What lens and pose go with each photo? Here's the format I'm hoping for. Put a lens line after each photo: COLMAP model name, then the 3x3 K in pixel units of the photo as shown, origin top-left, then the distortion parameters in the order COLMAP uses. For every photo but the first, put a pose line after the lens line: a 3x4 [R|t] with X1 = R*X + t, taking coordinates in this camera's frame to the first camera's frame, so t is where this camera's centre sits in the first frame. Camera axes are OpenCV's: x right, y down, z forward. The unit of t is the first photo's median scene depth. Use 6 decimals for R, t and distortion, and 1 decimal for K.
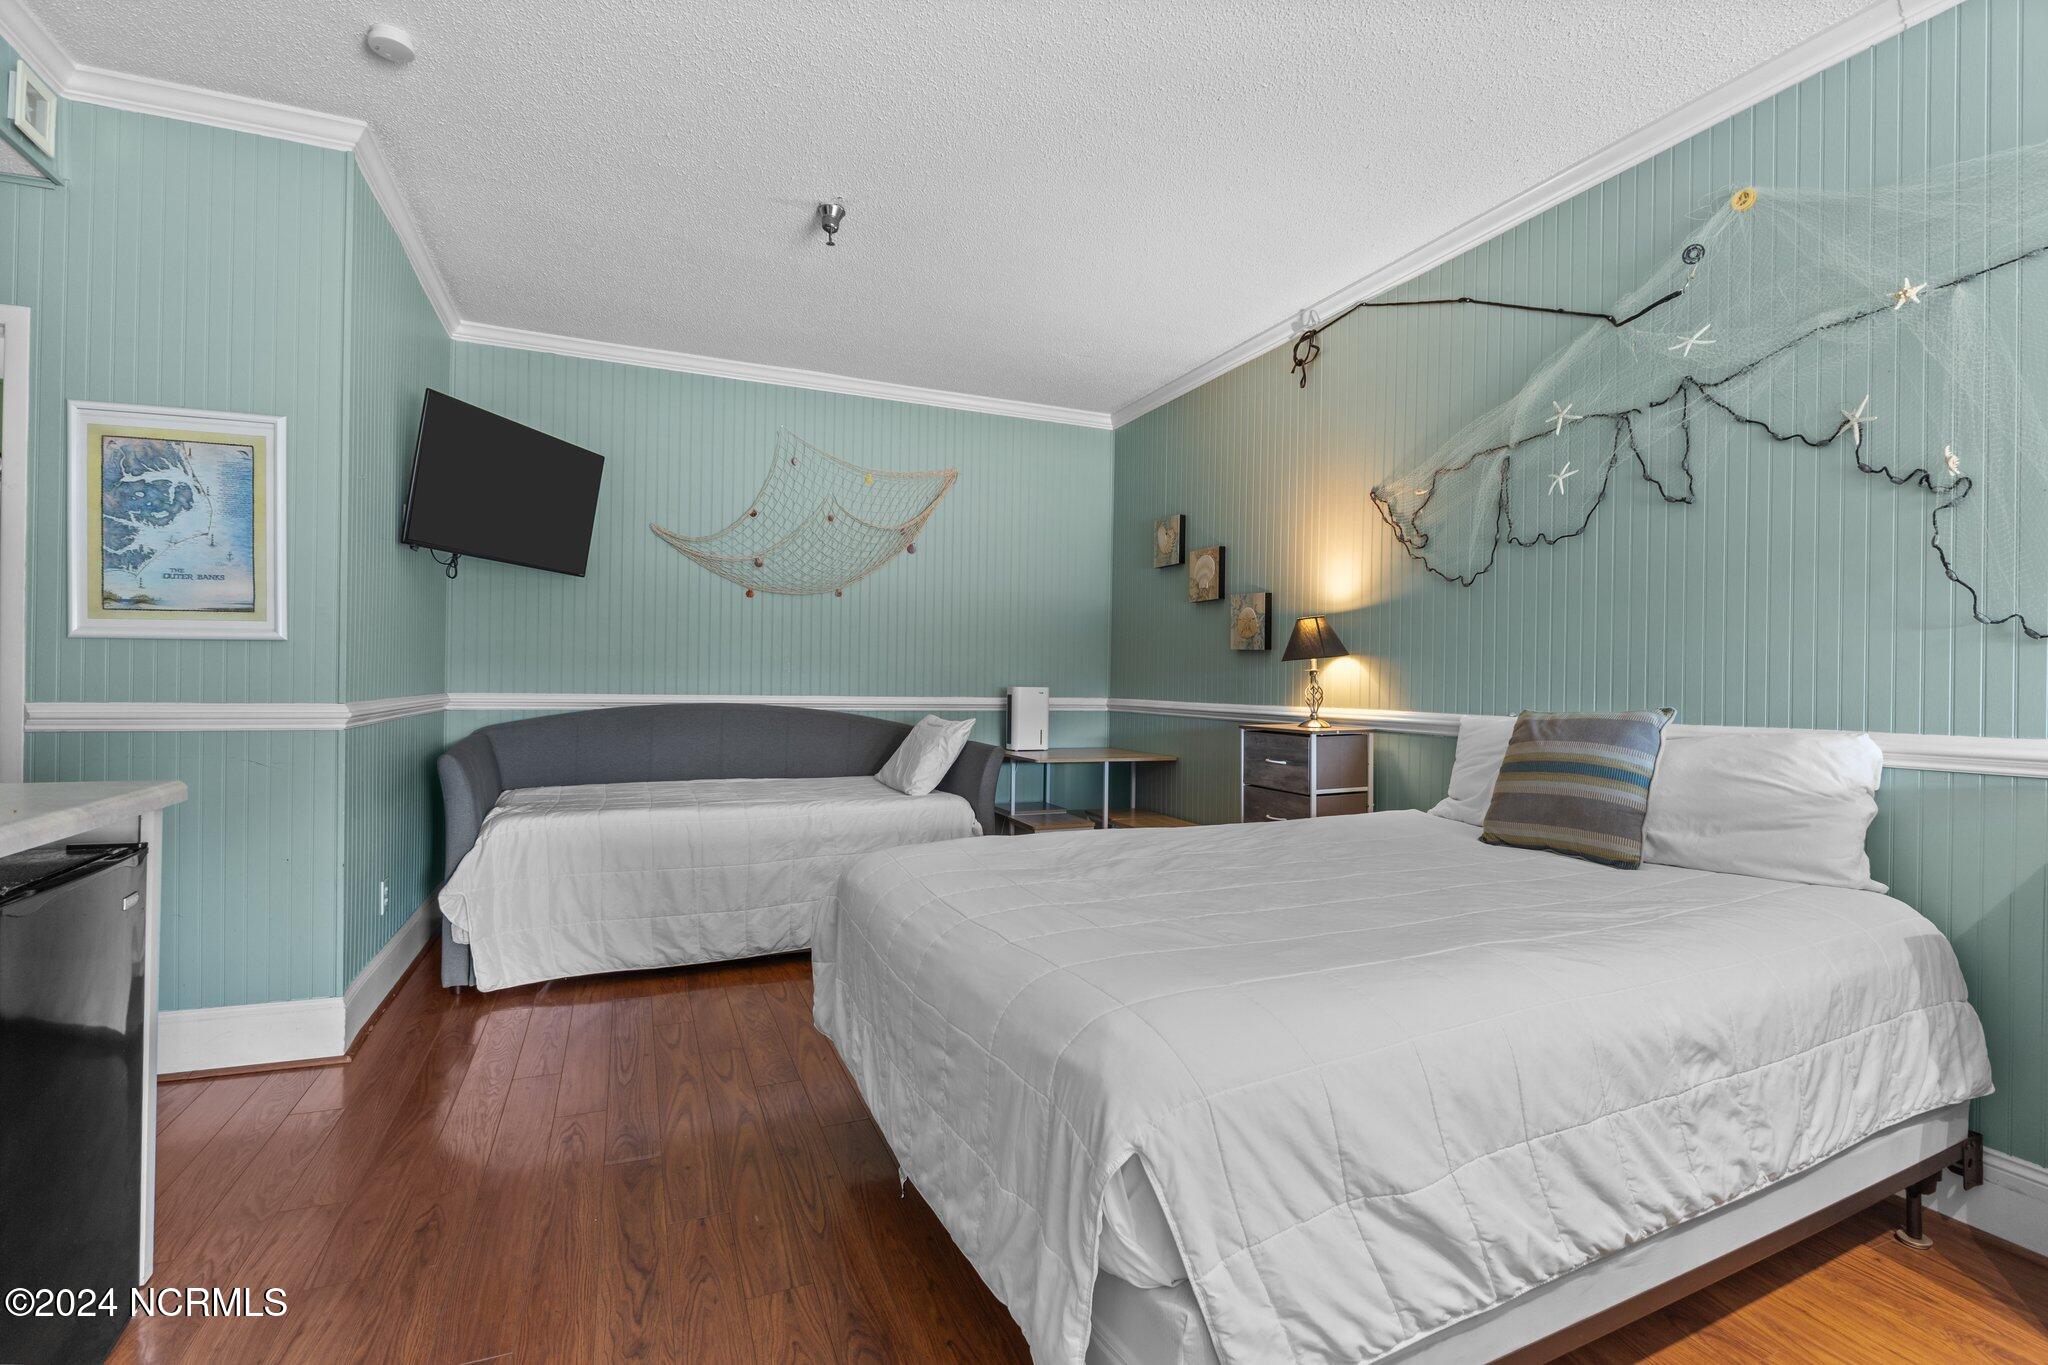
lens RADIAL K [[937.7, 0, 1030.8], [0, 937.7, 679.2], [0, 0, 1]] dist [-0.004153, -0.000811]
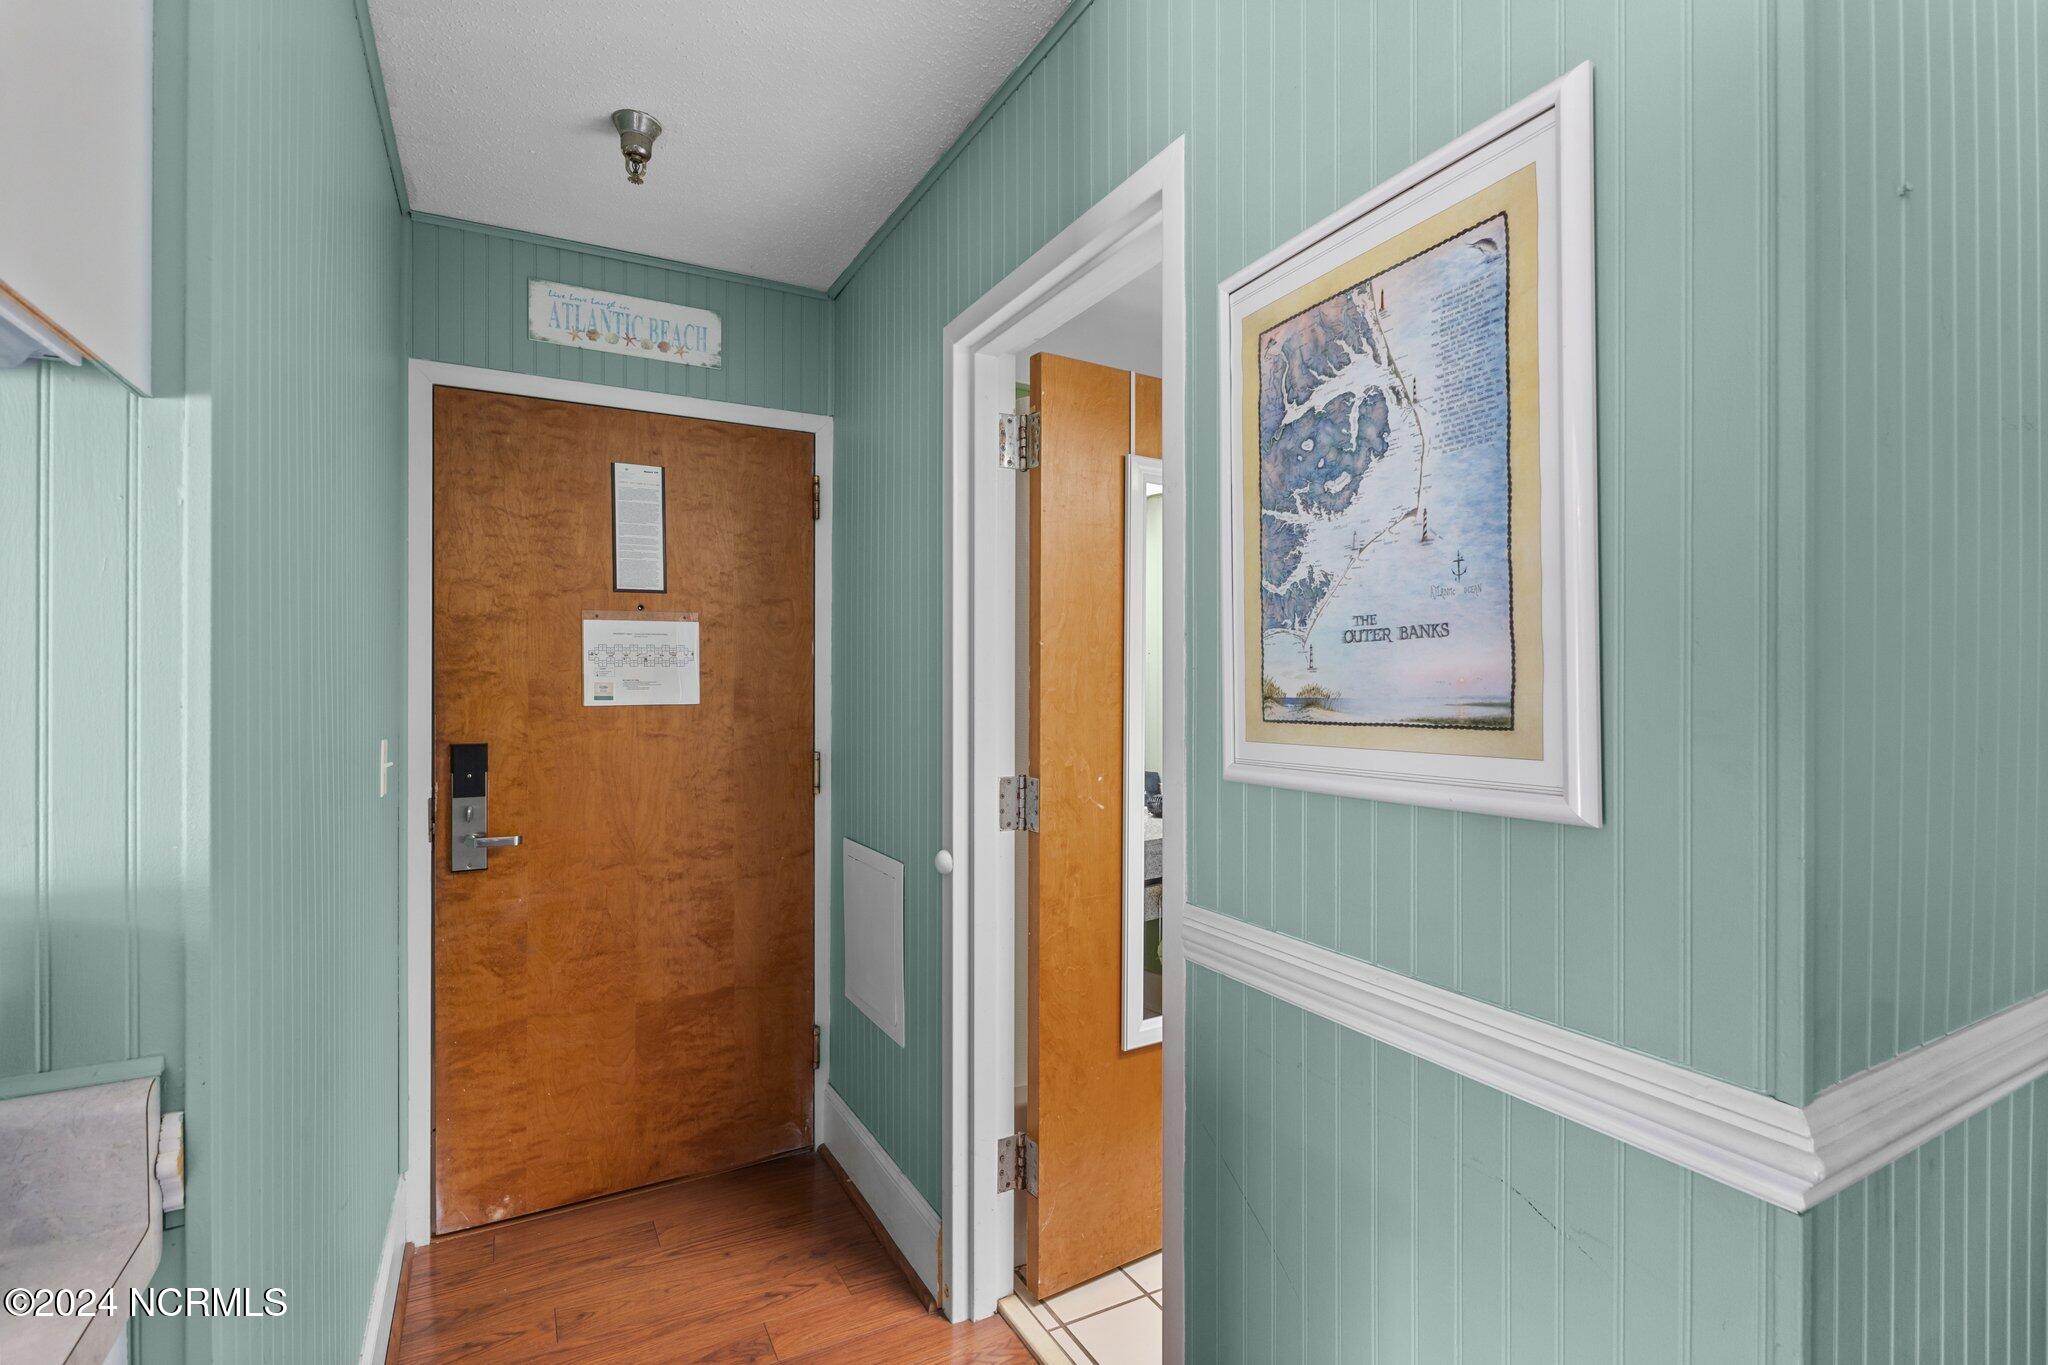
lens RADIAL K [[956.5, 0, 1029.8], [0, 956.5, 684.6], [0, 0, 1]] dist [-0.003028, -0.000107]
pose [[0.096939, -0.009649, -0.995244, -0.522845], [0.001440, 0.999953, -0.009554, -0.084256], [0.995289, -0.000507, 0.096948, 0.802970]]
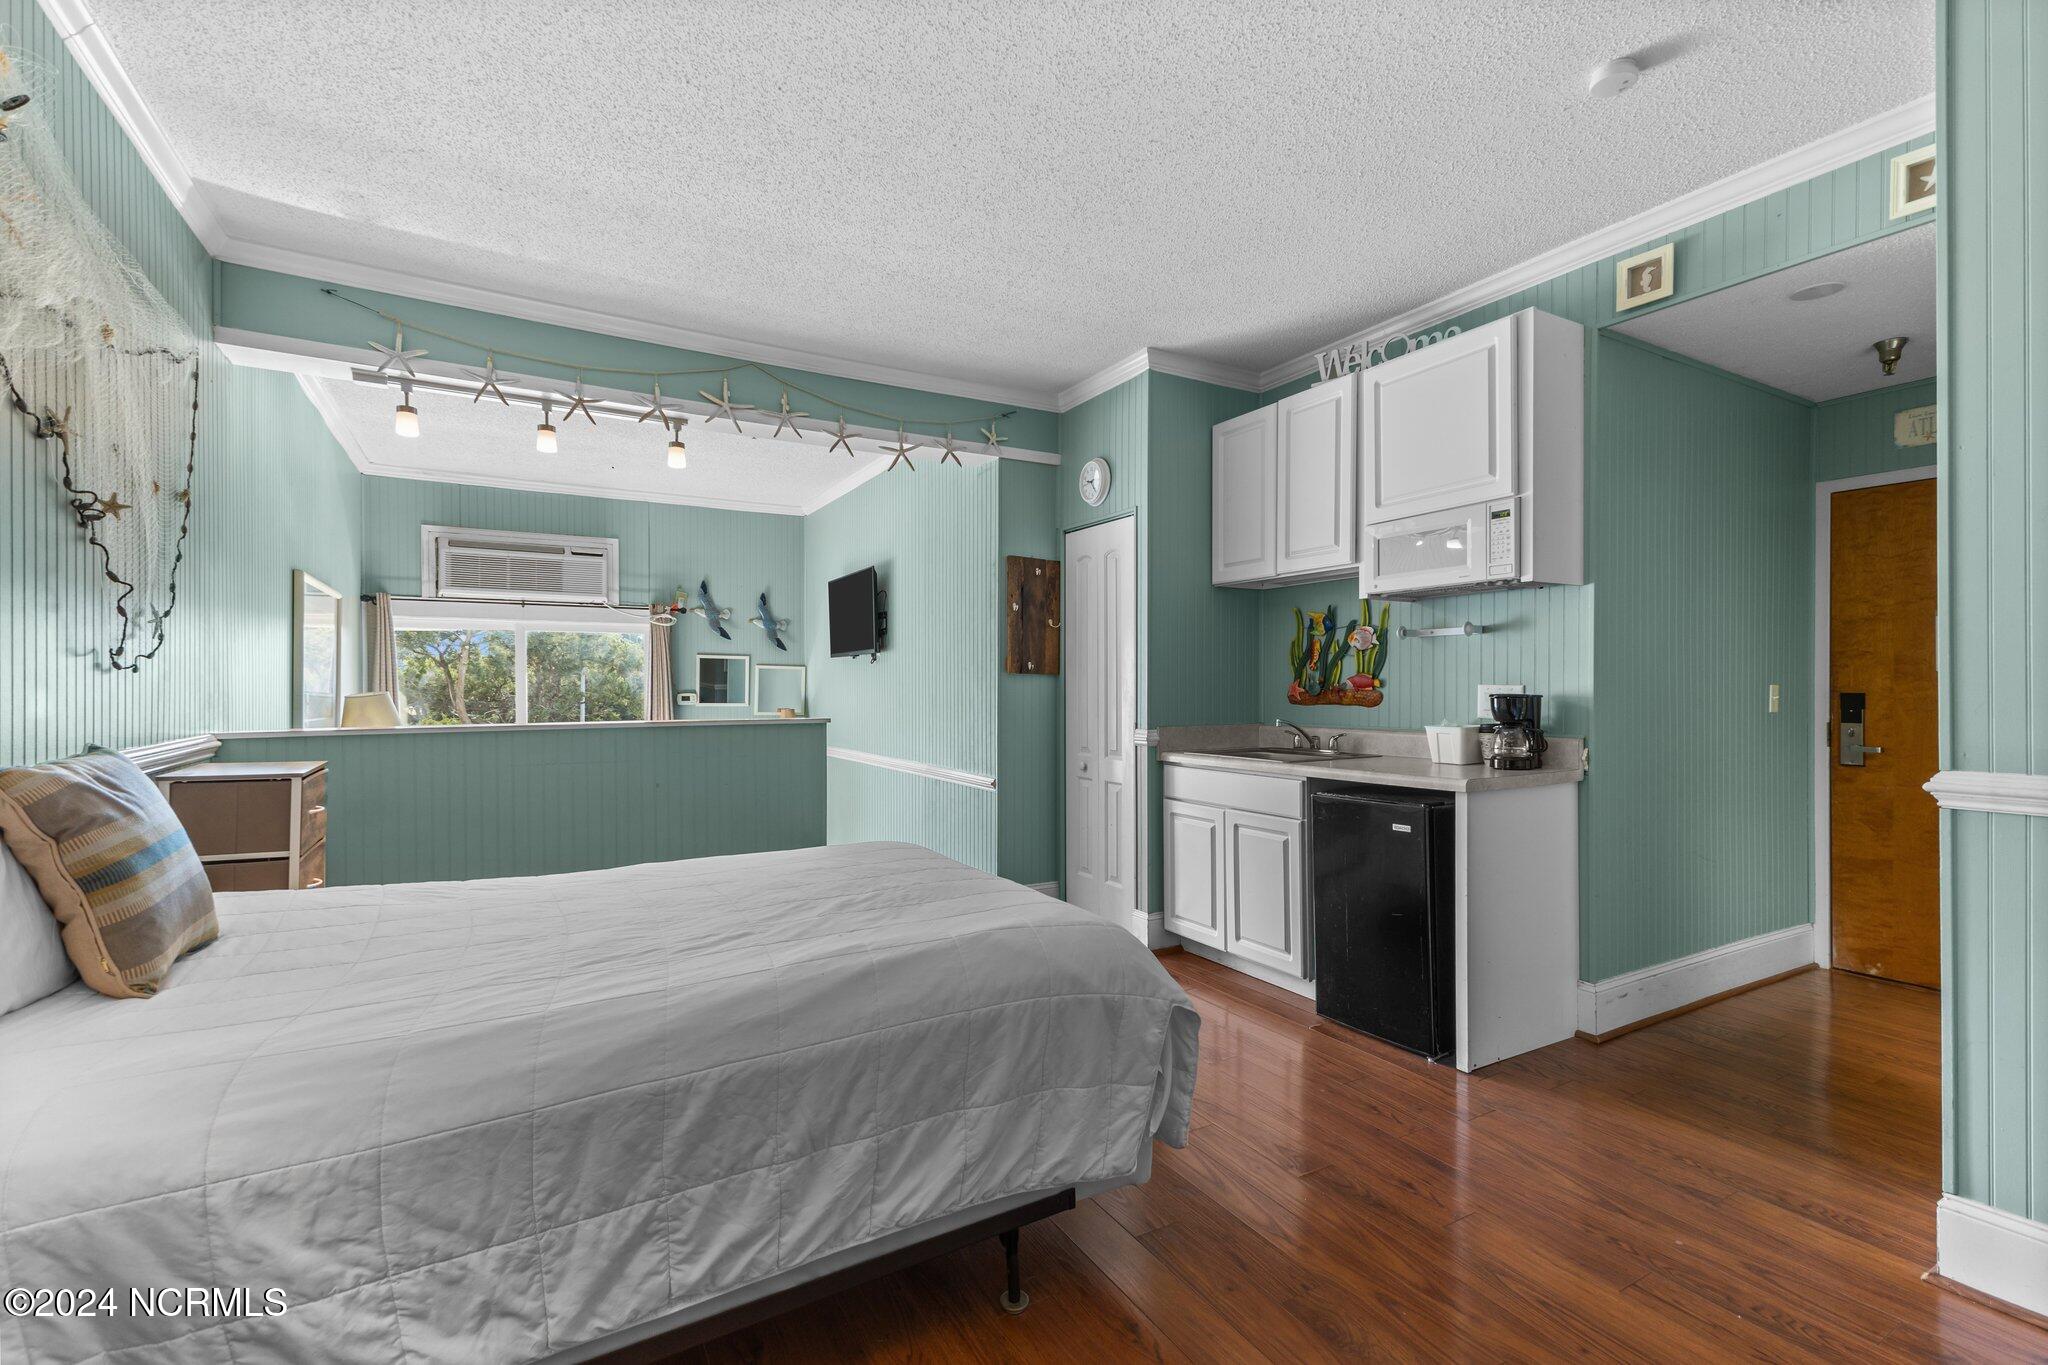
lens RADIAL K [[896.3, 0, 1028.3], [0, 896.3, 687.4], [0, 0, 1]] dist [0.020994, 0.000179]
pose [[-0.993157, -0.015260, -0.115781, 0.026230], [-0.015094, 0.999883, -0.002305, -0.025550], [0.115803, -0.000542, -0.993272, 1.658721]]
